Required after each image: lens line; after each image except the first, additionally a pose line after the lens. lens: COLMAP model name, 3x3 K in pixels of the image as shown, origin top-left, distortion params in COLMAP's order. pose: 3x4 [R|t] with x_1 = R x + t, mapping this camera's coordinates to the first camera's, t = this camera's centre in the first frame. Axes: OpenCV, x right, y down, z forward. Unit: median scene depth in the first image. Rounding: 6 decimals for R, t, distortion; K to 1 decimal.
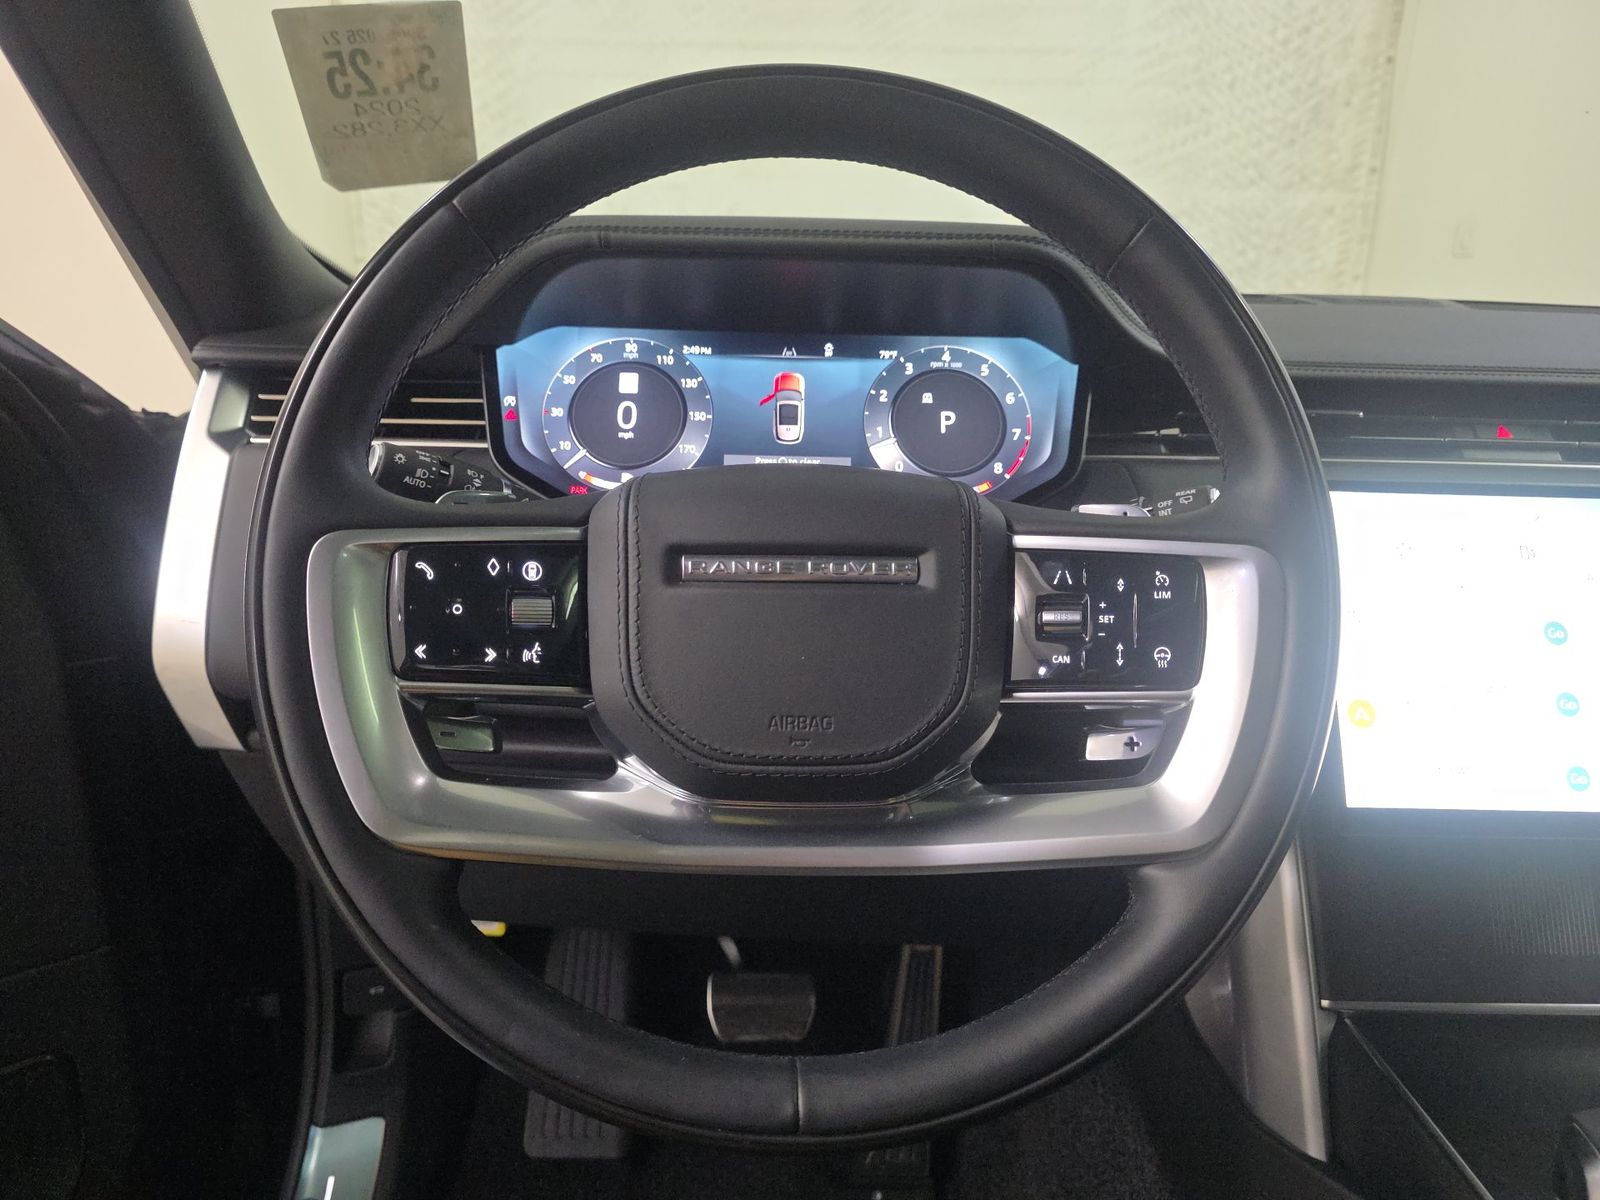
lens RADIAL K [[1062.2, 0, 798.2], [0, 1062.2, 494.2], [0, 0, 1]] dist [0.007608, -0.001312]
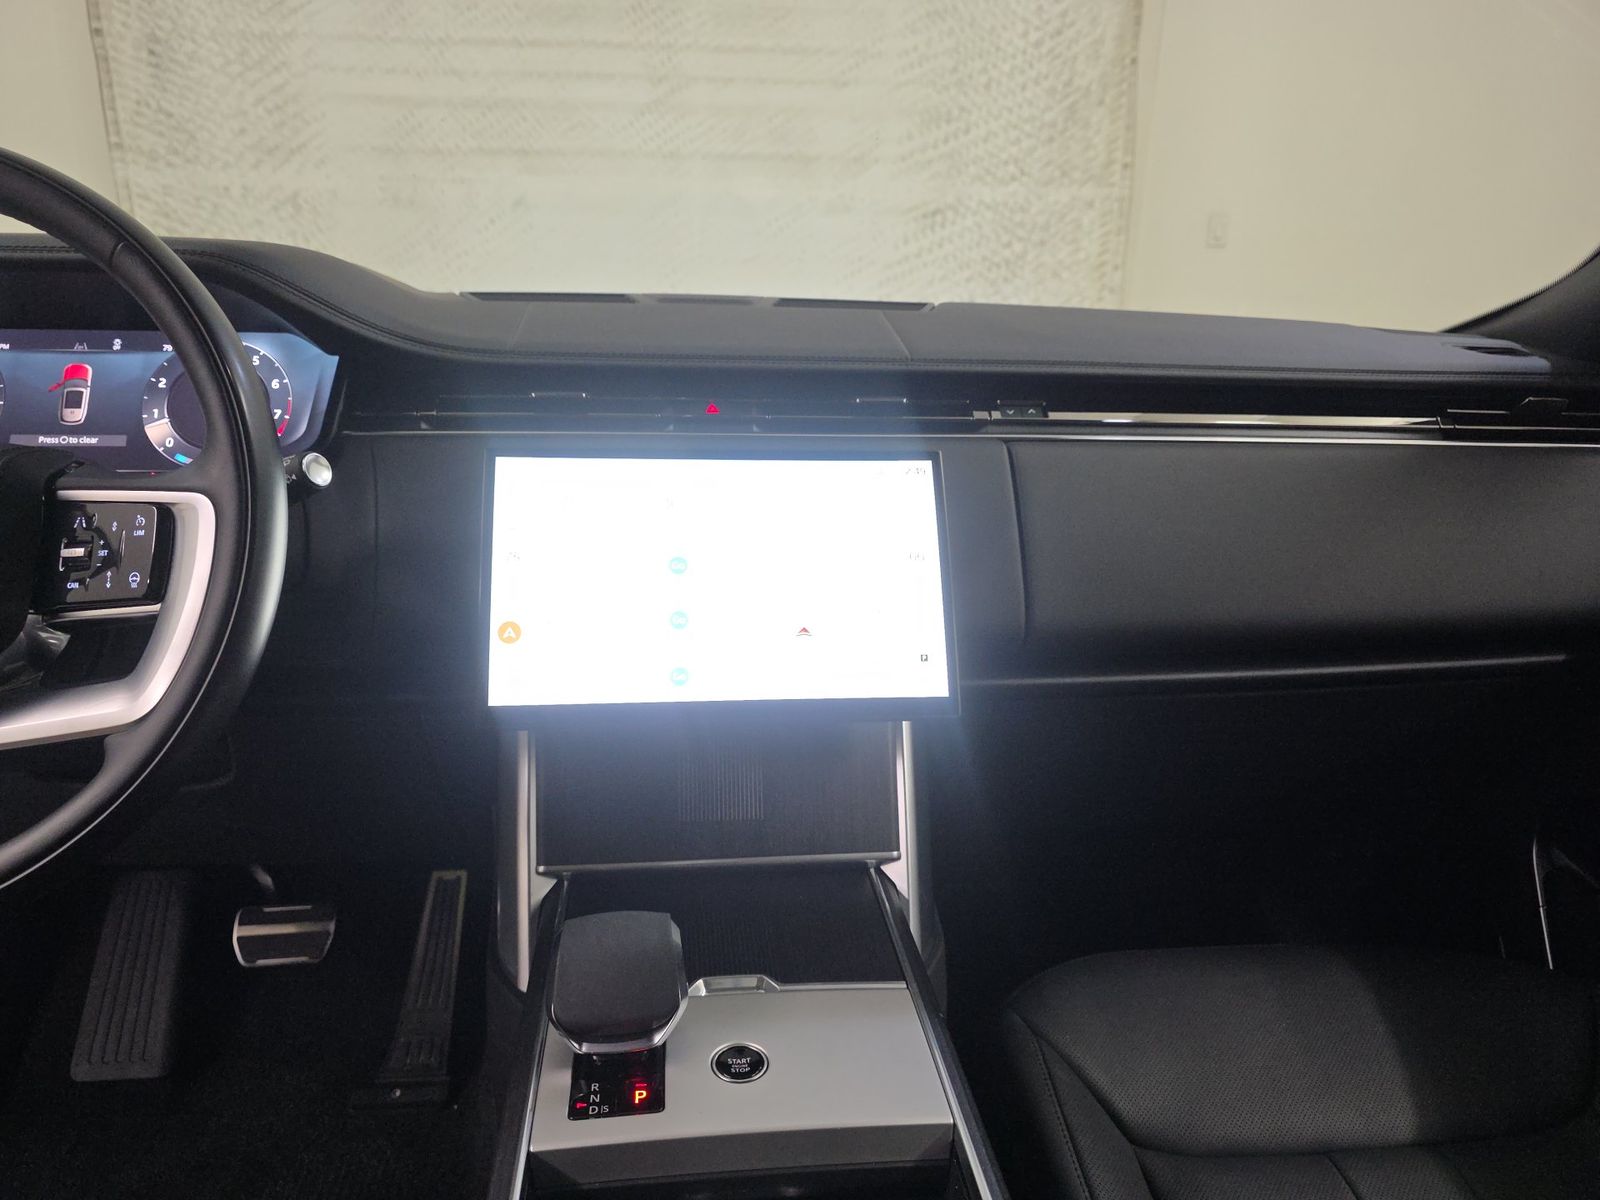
lens RADIAL K [[1060.3, 0, 802.3], [0, 1060.3, 495.6], [0, 0, 1]] dist [0.034407, 0.001145]
pose [[0.998829, -0.017698, 0.045030, 0.167985], [0.017206, 0.999788, 0.011285, 0.007393], [-0.045220, -0.010497, 0.998922, -0.053770]]
